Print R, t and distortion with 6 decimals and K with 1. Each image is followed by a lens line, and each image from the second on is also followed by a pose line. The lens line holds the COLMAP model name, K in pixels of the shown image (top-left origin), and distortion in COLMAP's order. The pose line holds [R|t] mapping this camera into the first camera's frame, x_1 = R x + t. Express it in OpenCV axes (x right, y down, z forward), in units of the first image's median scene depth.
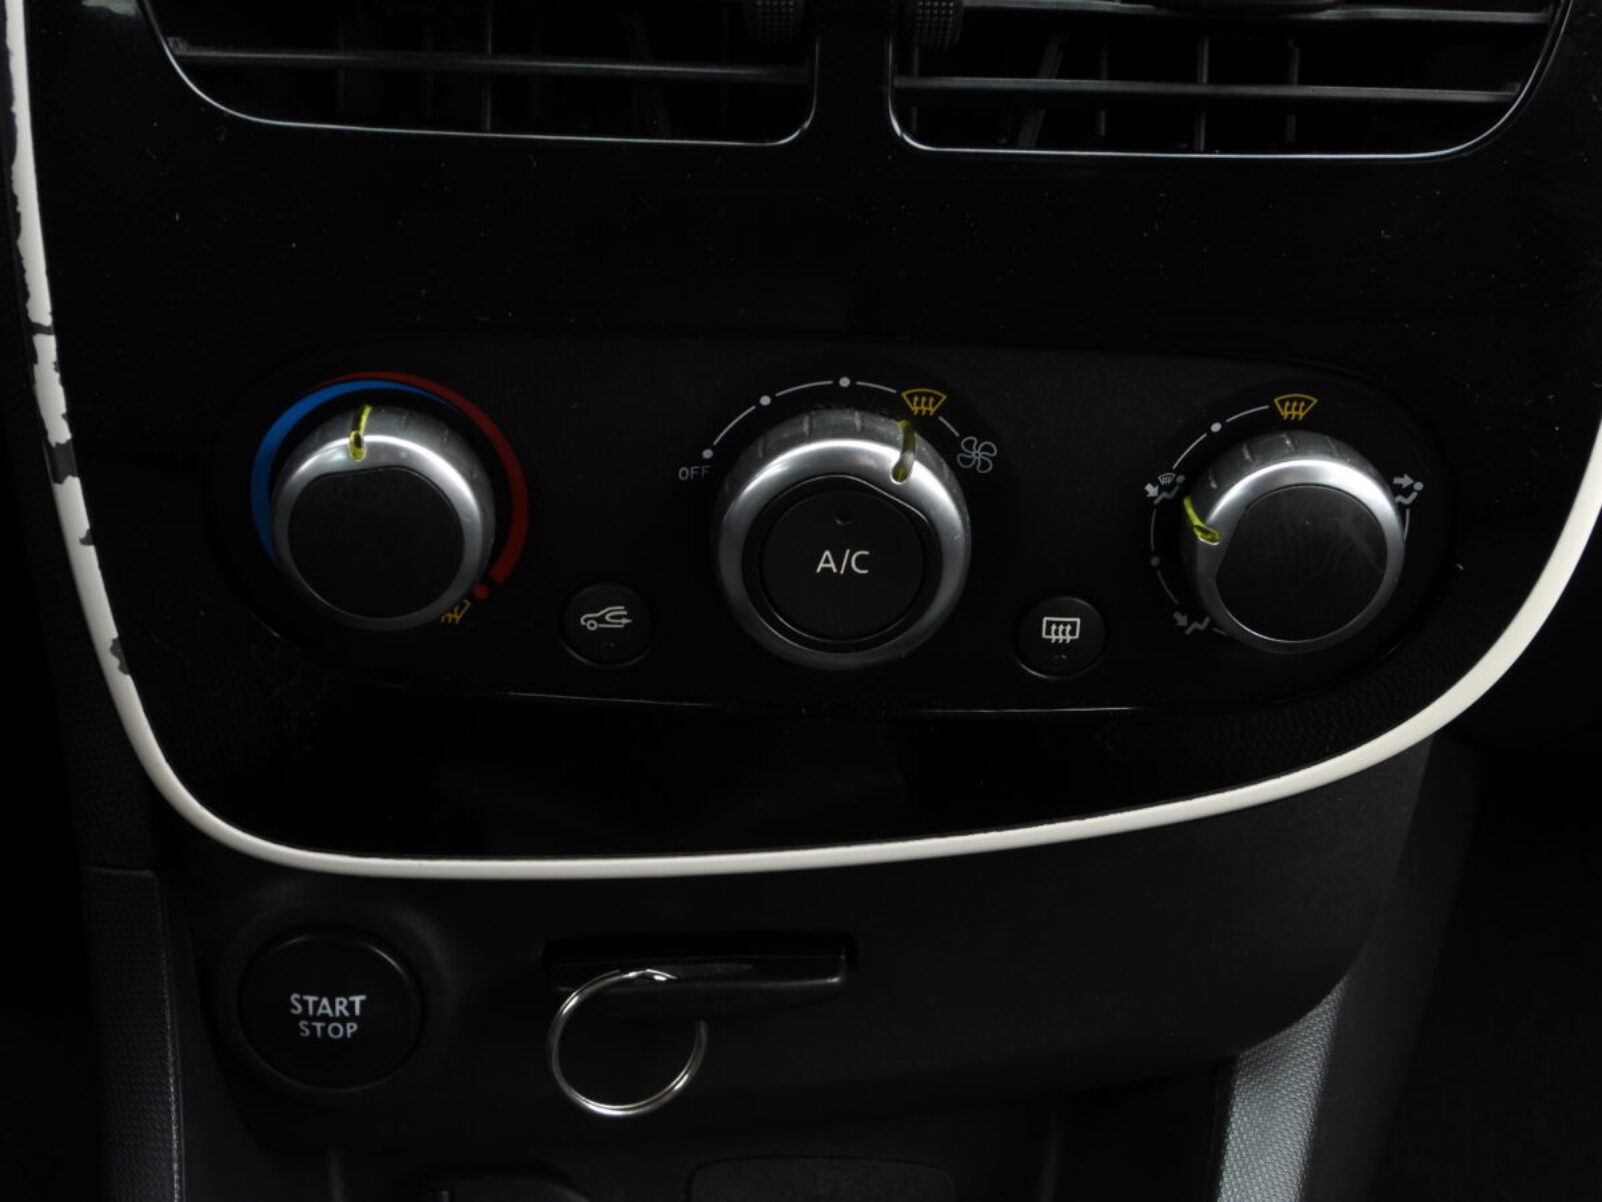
lens RADIAL K [[2611.3, 0, 801.0], [0, 2611.3, 601.0], [0, 0, 1]] dist [-0.099239, -0.122849]
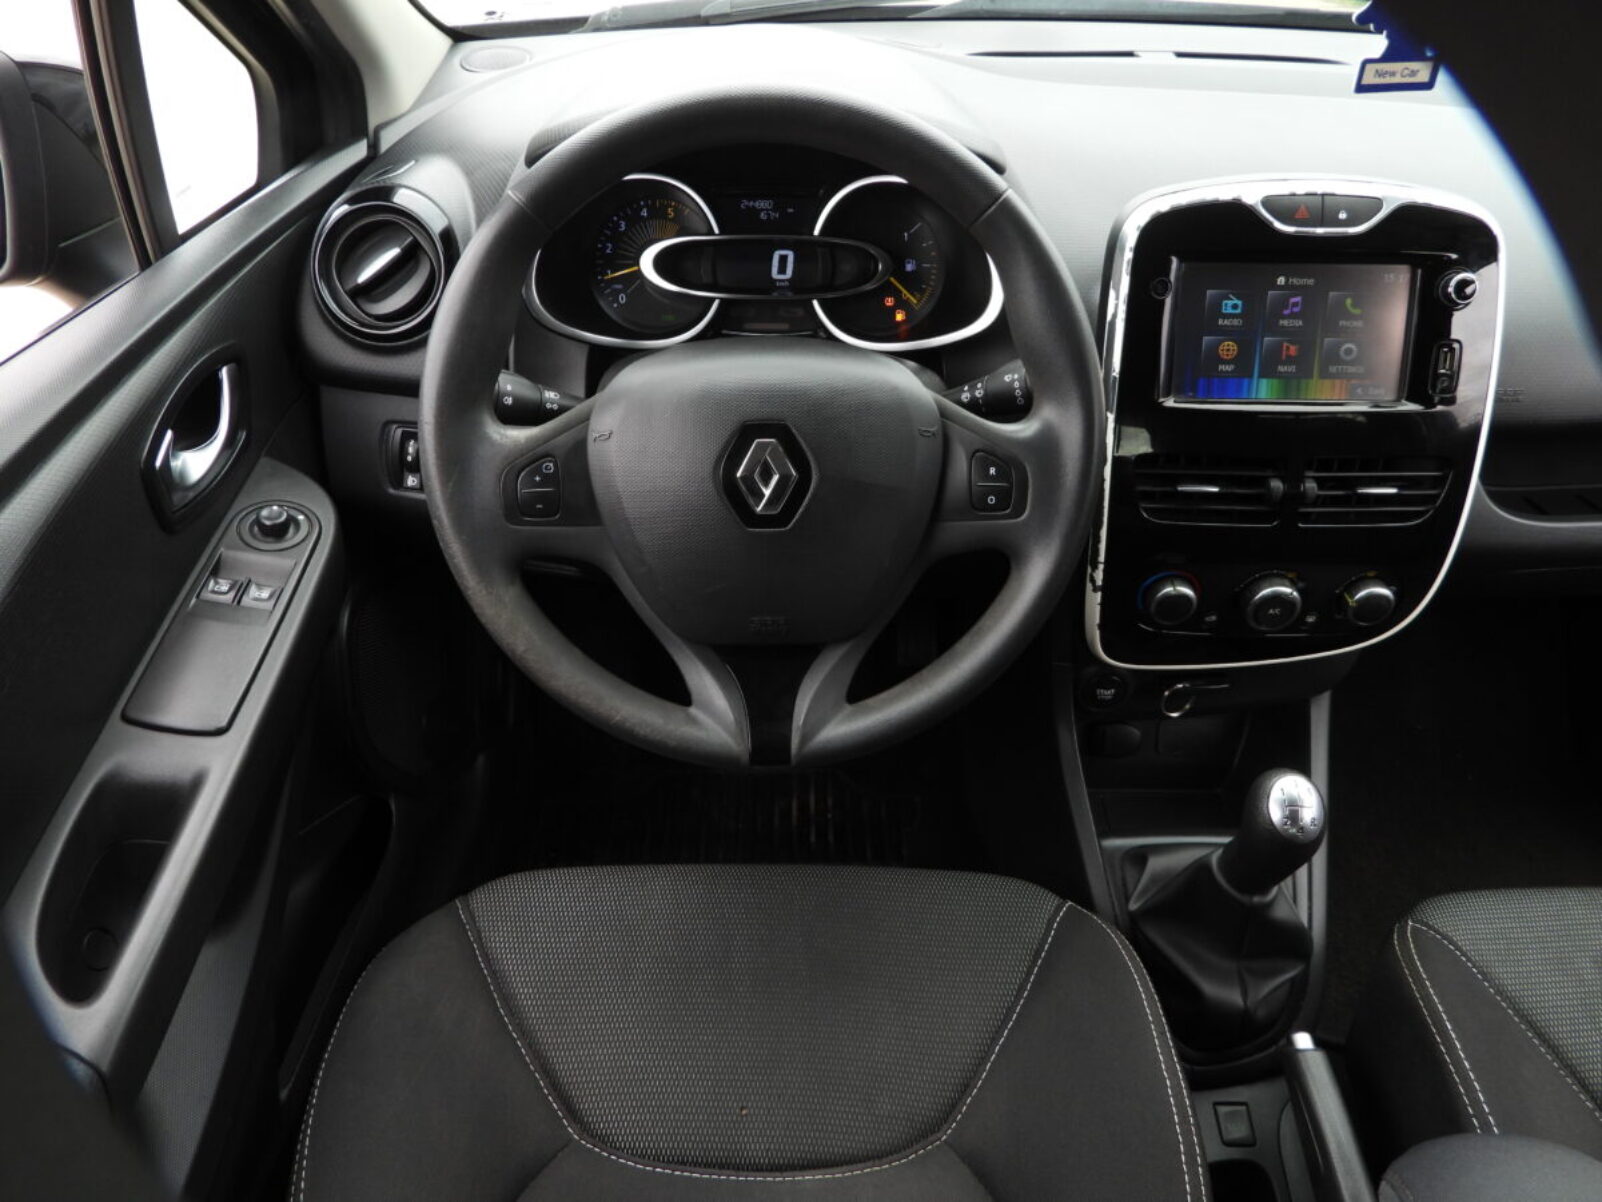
lens RADIAL K [[1151.5, 0, 801.0], [0, 1151.5, 601.0], [0, 0, 1]] dist [-0.013776, 0.011827]
pose [[0.999883, -0.013713, -0.006796, -0.795282], [0.014737, 0.982480, 0.185782, -0.416151], [0.004129, -0.185861, 0.982567, -0.986420]]
